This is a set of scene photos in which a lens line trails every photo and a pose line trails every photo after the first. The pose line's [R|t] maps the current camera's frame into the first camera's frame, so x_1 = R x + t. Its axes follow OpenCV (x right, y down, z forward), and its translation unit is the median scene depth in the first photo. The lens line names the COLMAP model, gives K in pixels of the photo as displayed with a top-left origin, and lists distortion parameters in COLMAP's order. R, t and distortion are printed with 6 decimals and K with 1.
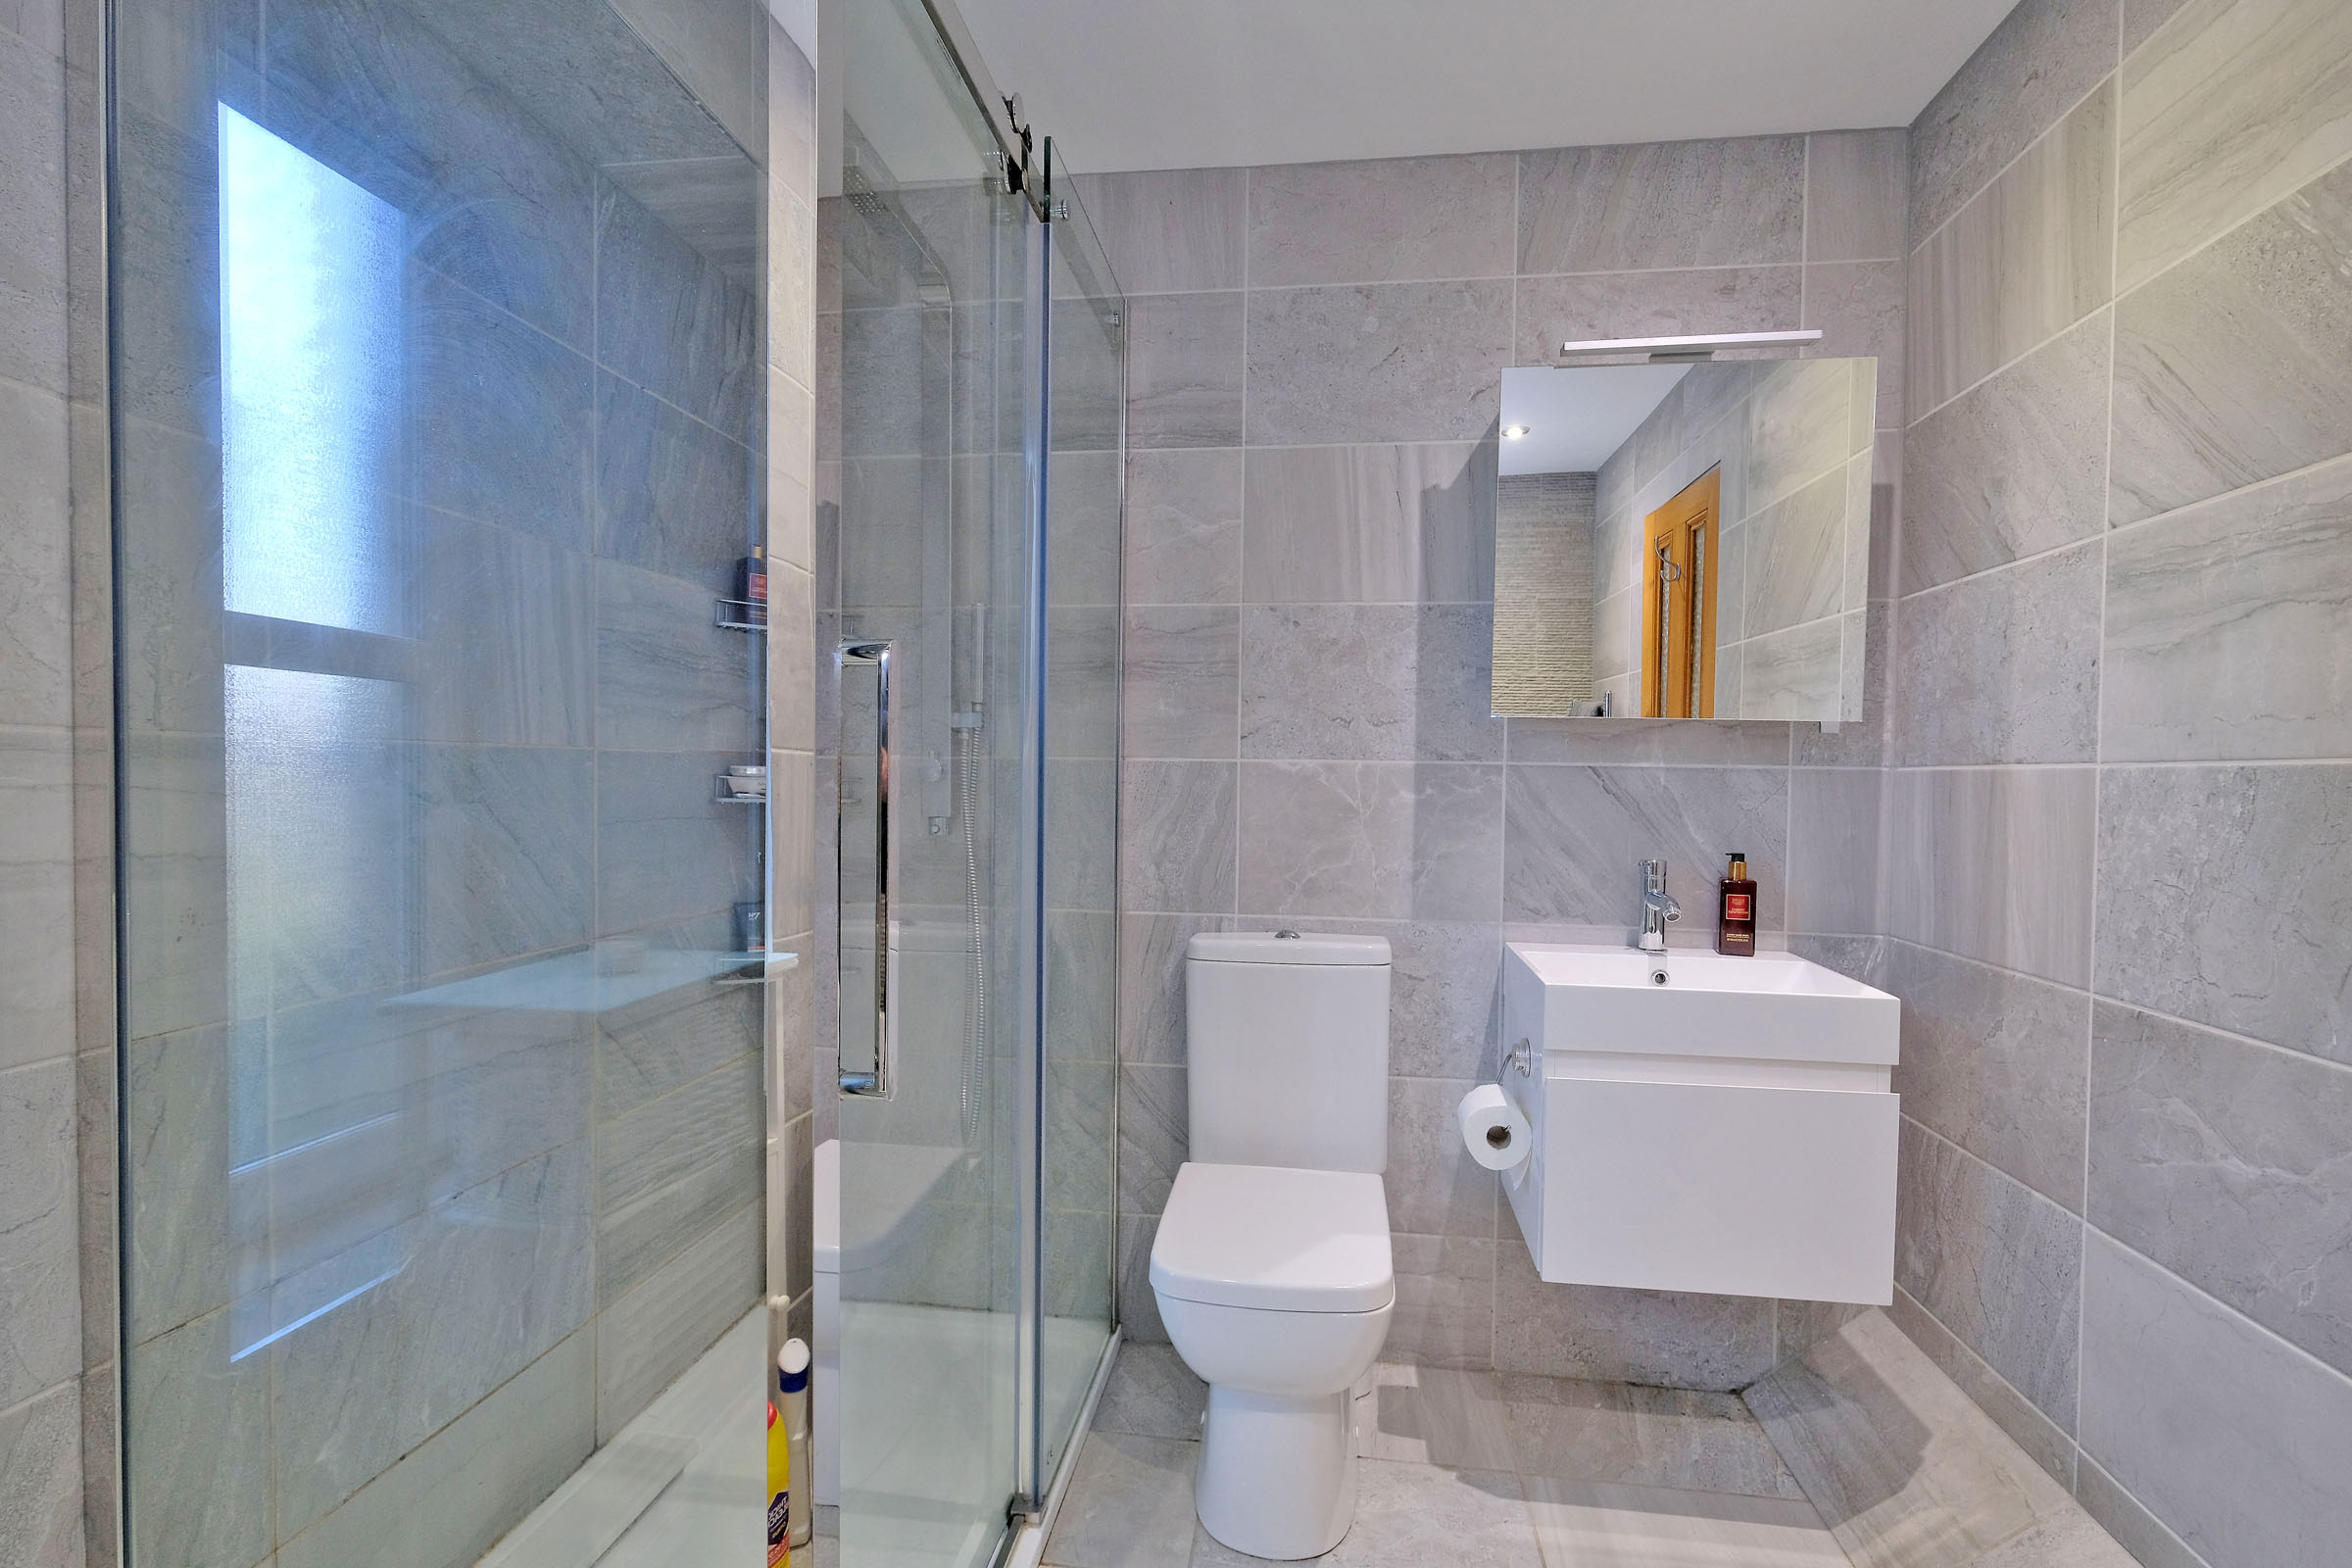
lens RADIAL K [[1049.1, 0, 1176.0], [0, 1049.1, 784.0], [0, 0, 1]] dist [-0.000605, 0.000037]
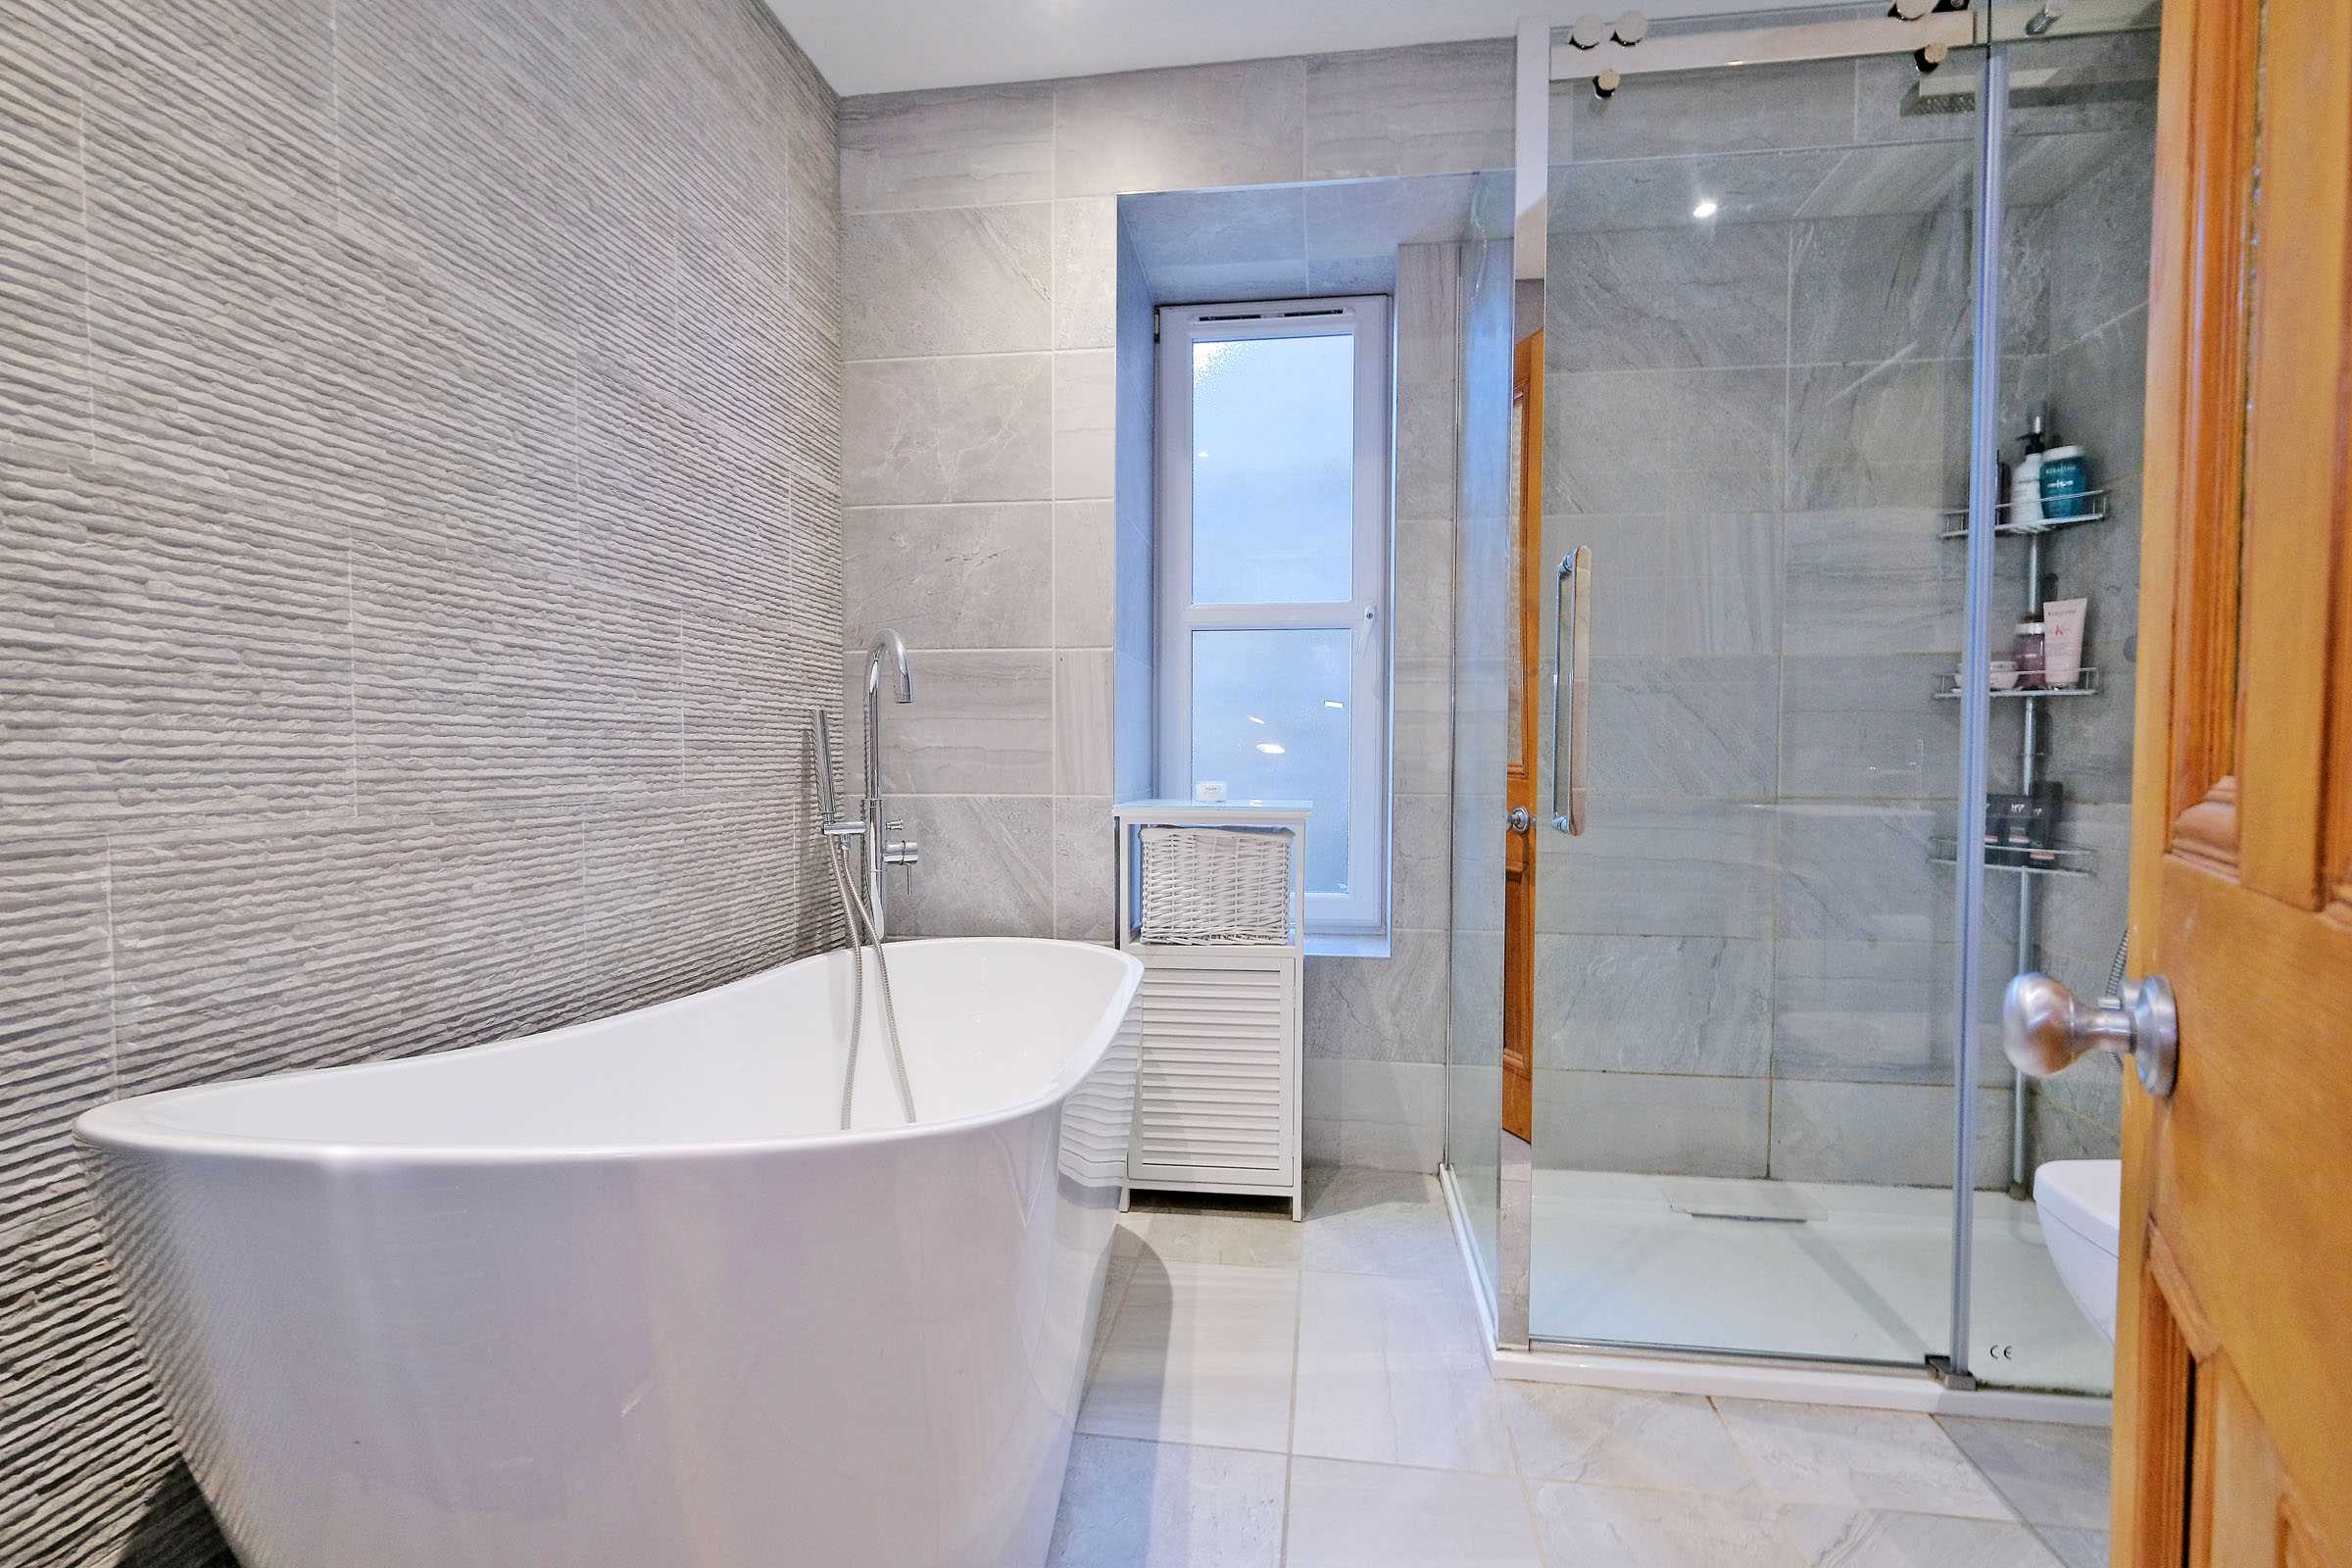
lens RADIAL K [[1049.1, 0, 1176.0], [0, 1049.1, 784.0], [0, 0, 1]] dist [-0.000605, 0.000037]
pose [[0.000784, 0.036934, -0.999317, 0.800815], [-0.024680, 0.999014, 0.036903, 0.101144], [0.999695, 0.024635, 0.001695, 0.230444]]
